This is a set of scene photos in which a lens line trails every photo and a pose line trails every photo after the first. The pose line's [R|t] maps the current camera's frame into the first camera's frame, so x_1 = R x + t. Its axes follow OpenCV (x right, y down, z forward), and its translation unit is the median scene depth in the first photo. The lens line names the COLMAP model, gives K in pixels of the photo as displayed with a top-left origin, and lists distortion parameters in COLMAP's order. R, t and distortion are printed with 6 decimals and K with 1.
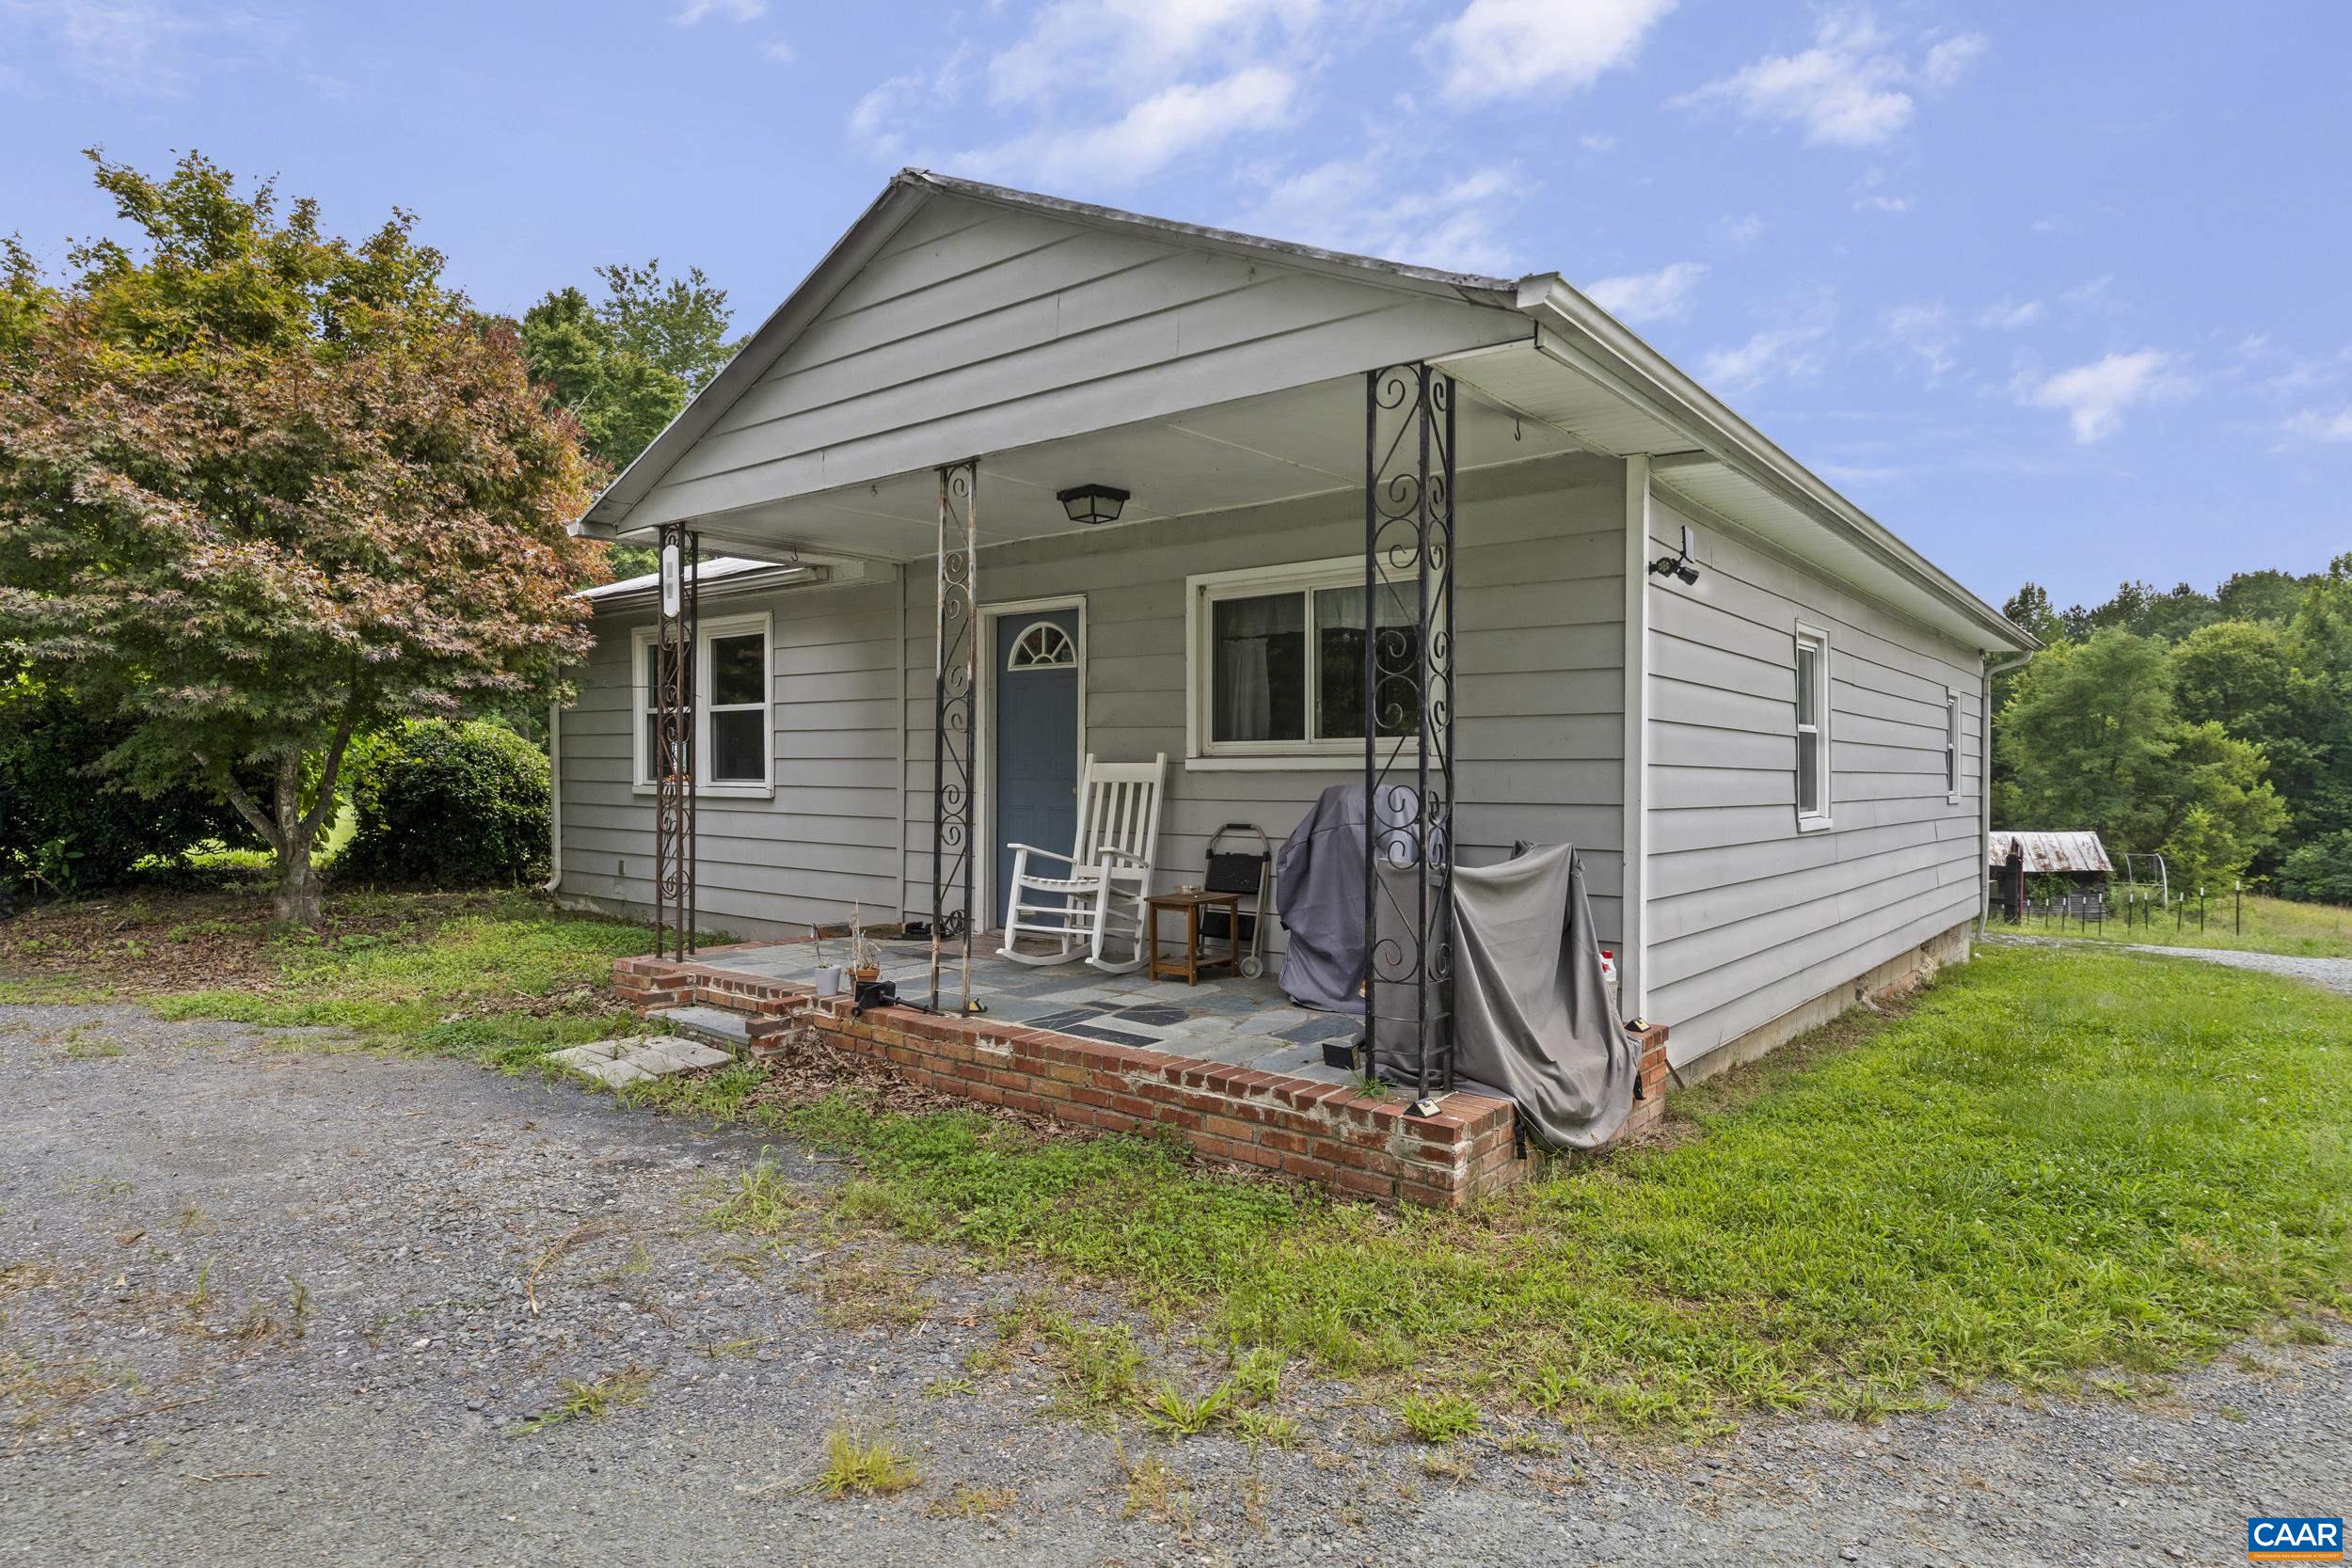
lens RADIAL K [[1299.8, 0, 1140.7], [0, 1299.8, 778.6], [0, 0, 1]] dist [-0.000181, 0.000866]
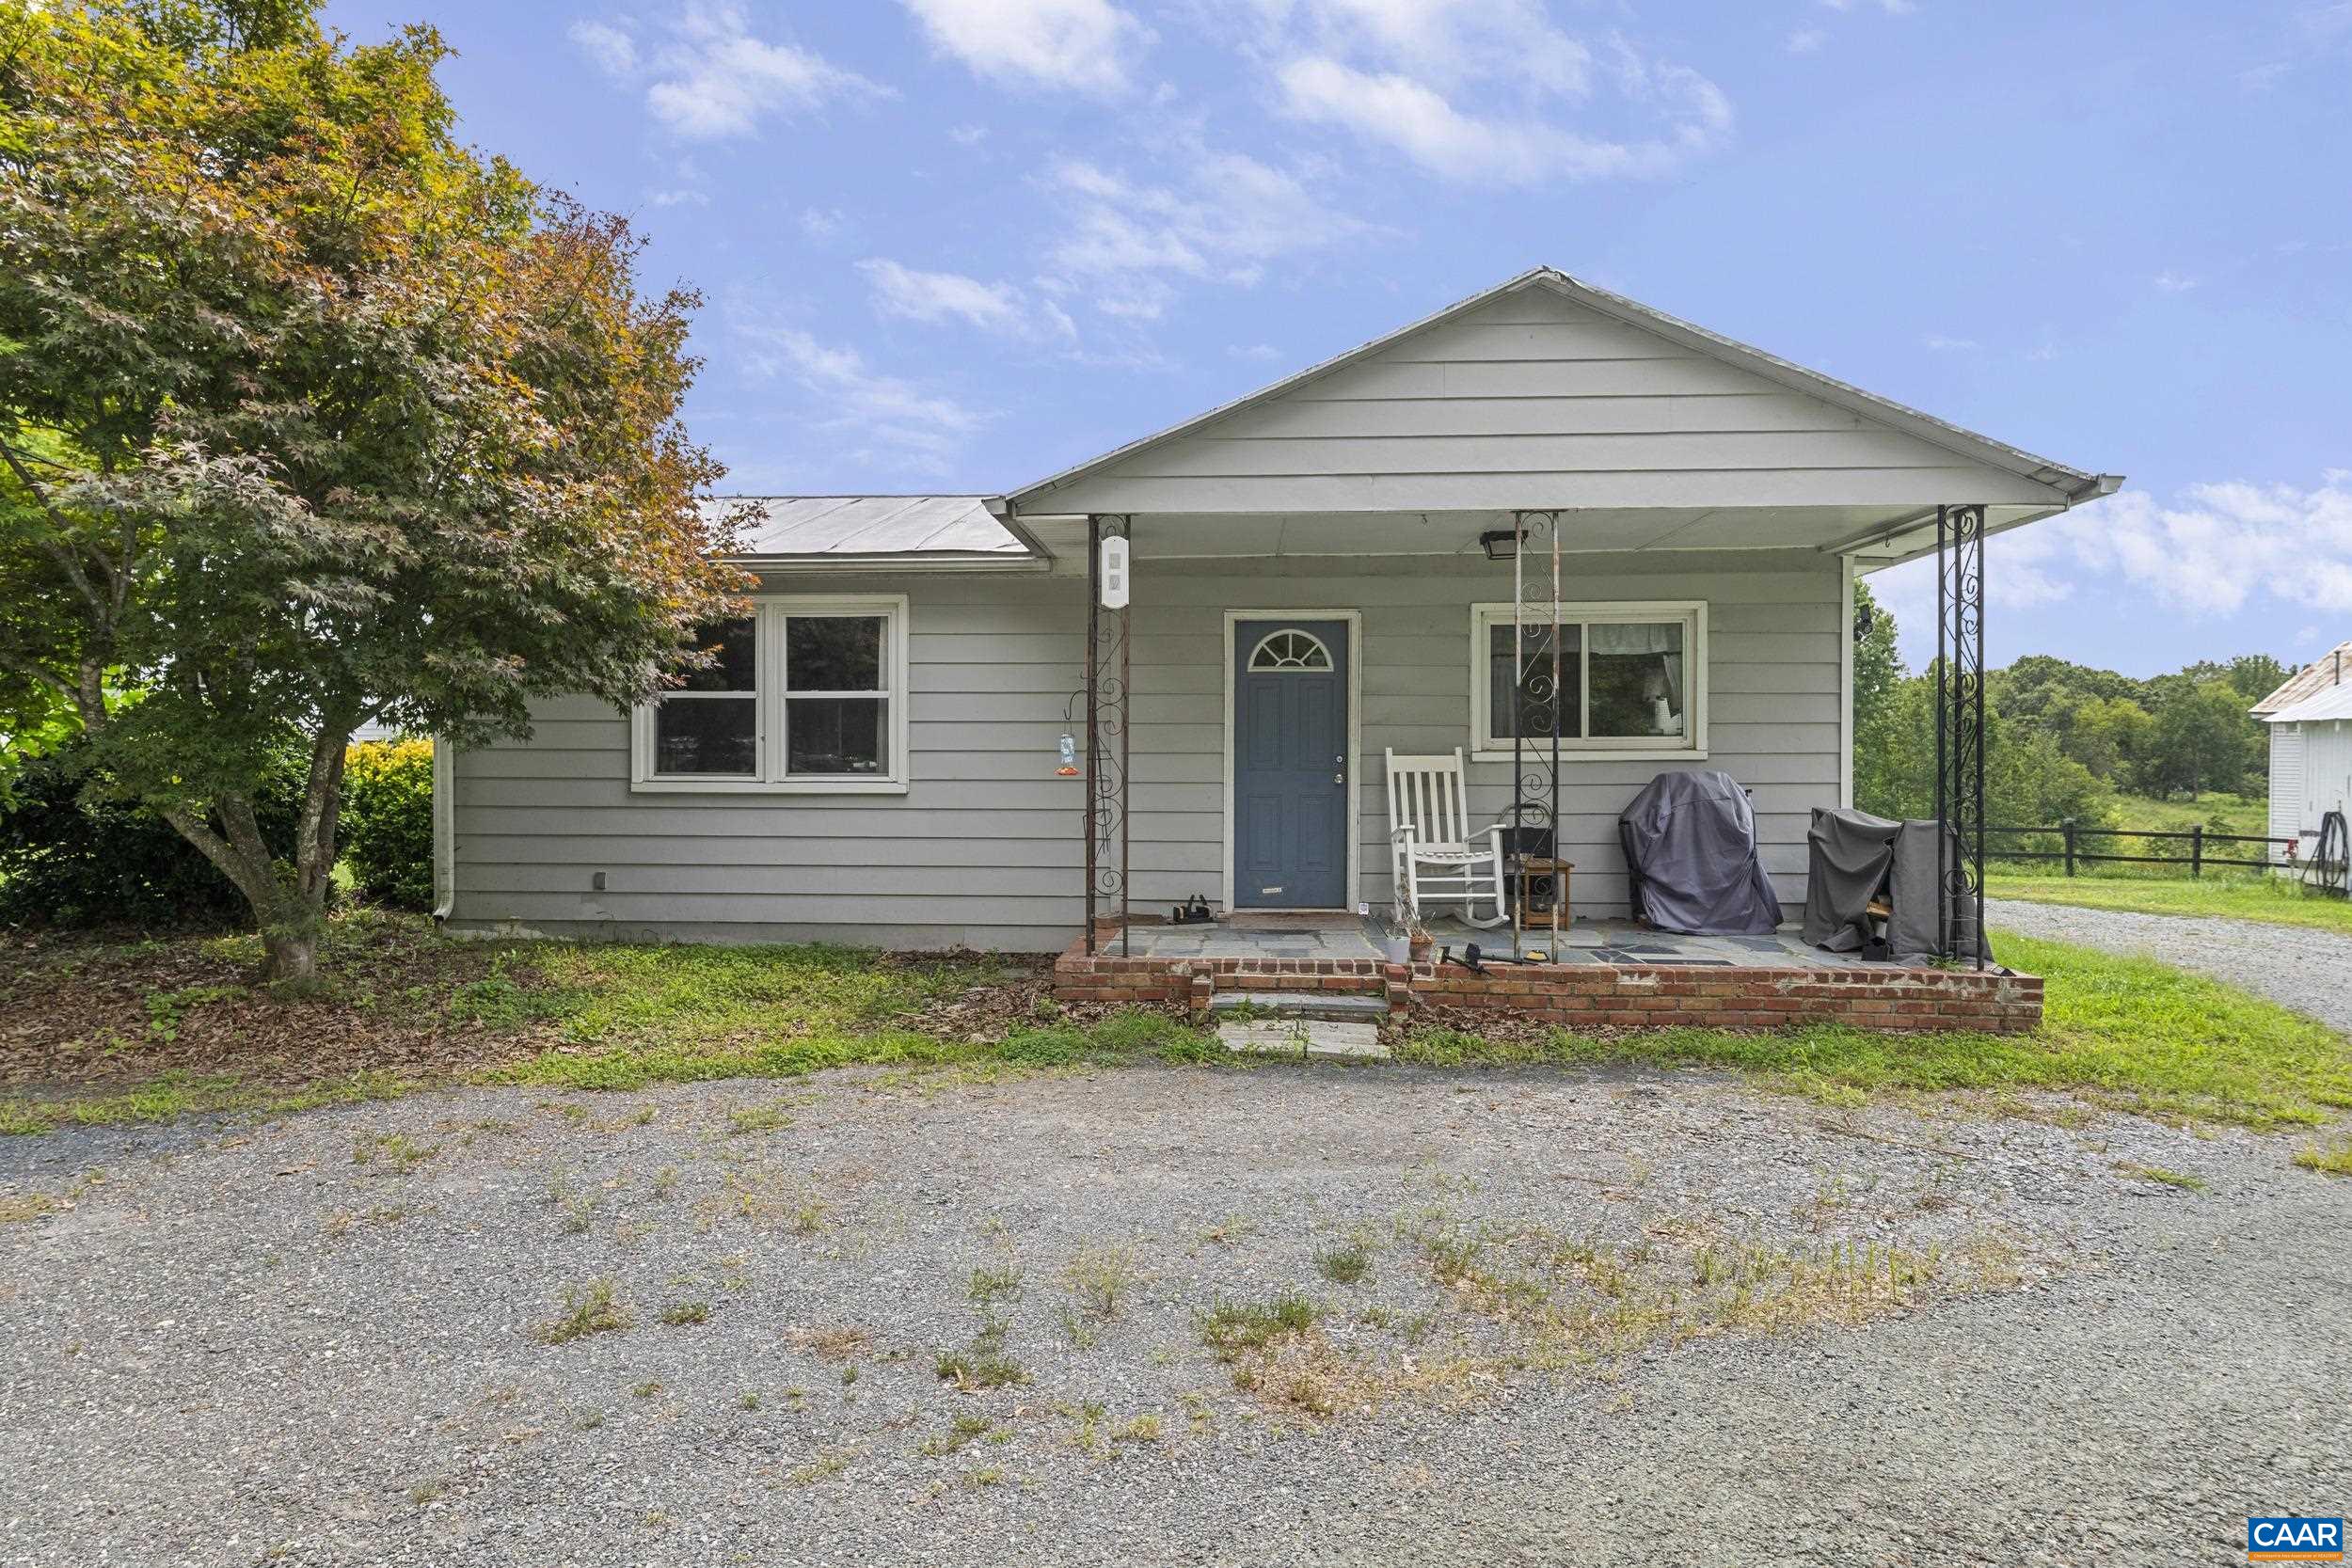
lens RADIAL K [[1299.8, 0, 1140.7], [0, 1299.8, 778.6], [0, 0, 1]] dist [-0.000181, 0.000866]
pose [[0.806693, -0.008084, 0.590915, -0.961085], [0.005731, 0.999966, 0.005855, 0.000134], [-0.590943, -0.001337, 0.806712, 0.204402]]
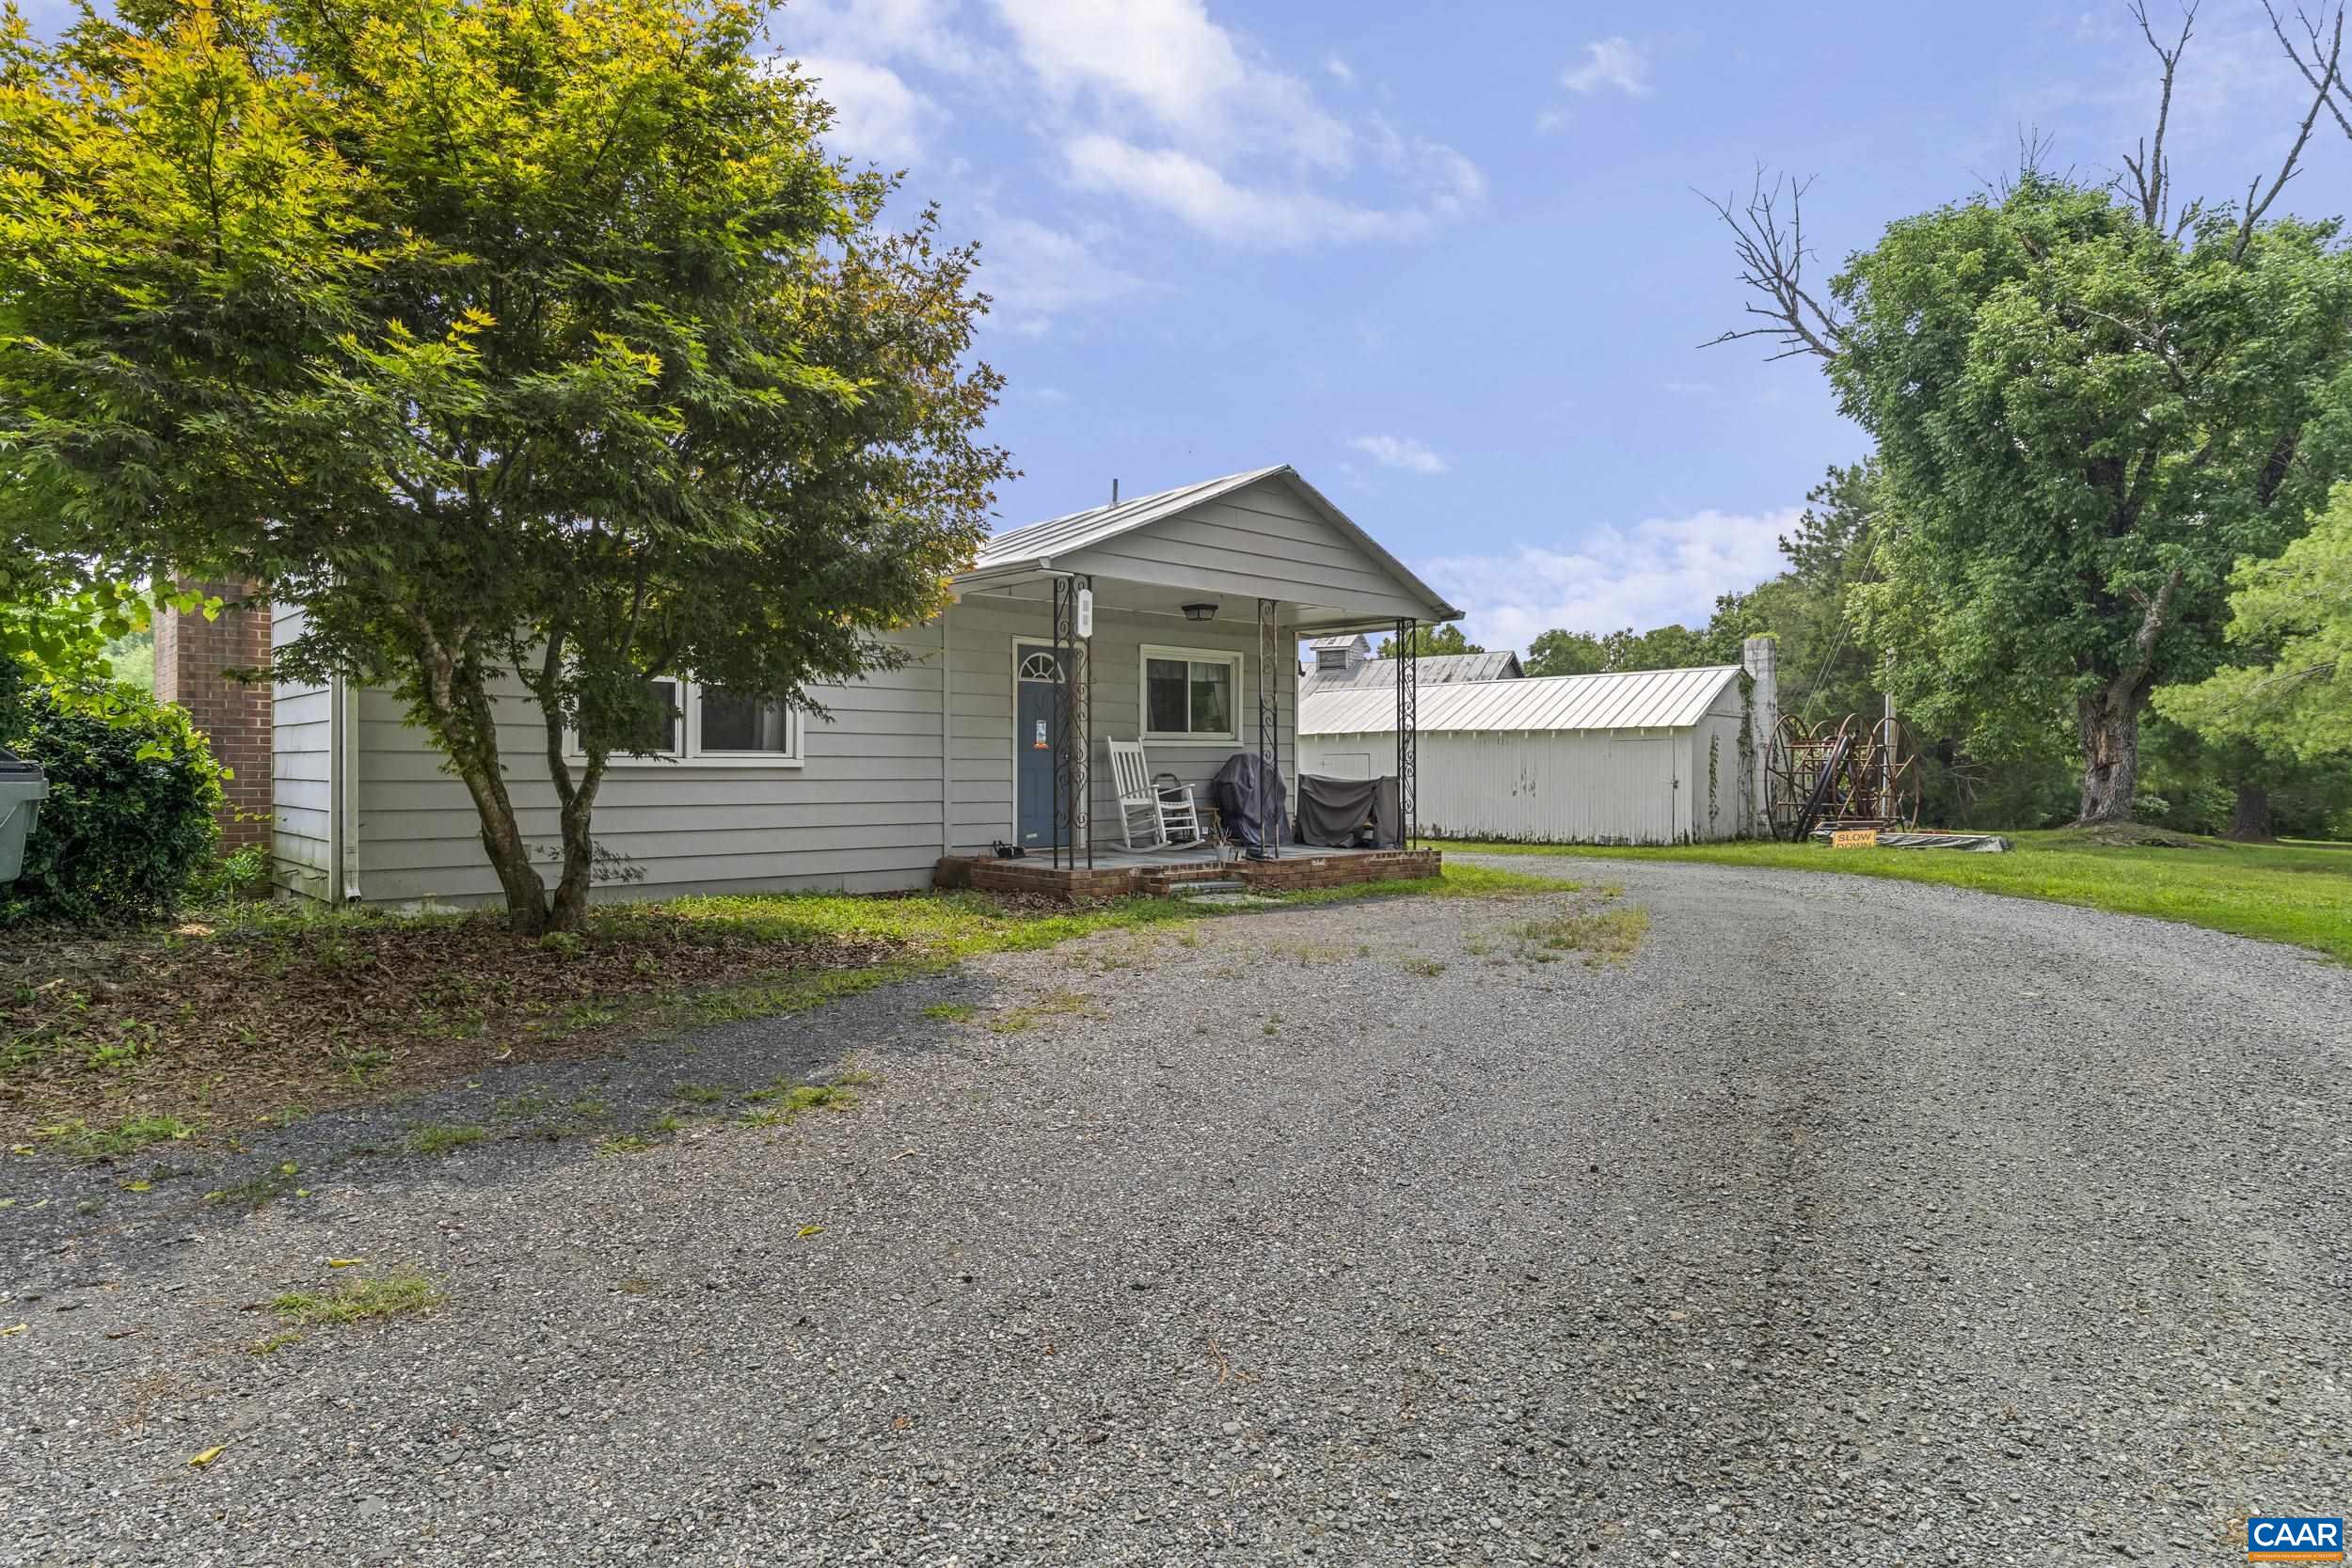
lens RADIAL K [[1299.8, 0, 1140.7], [0, 1299.8, 778.6], [0, 0, 1]] dist [-0.000181, 0.000866]
pose [[0.130000, -0.004346, 0.991504, -1.884273], [0.012172, 0.999922, 0.002787, 0.035316], [-0.991439, 0.011706, 0.130043, 0.774647]]
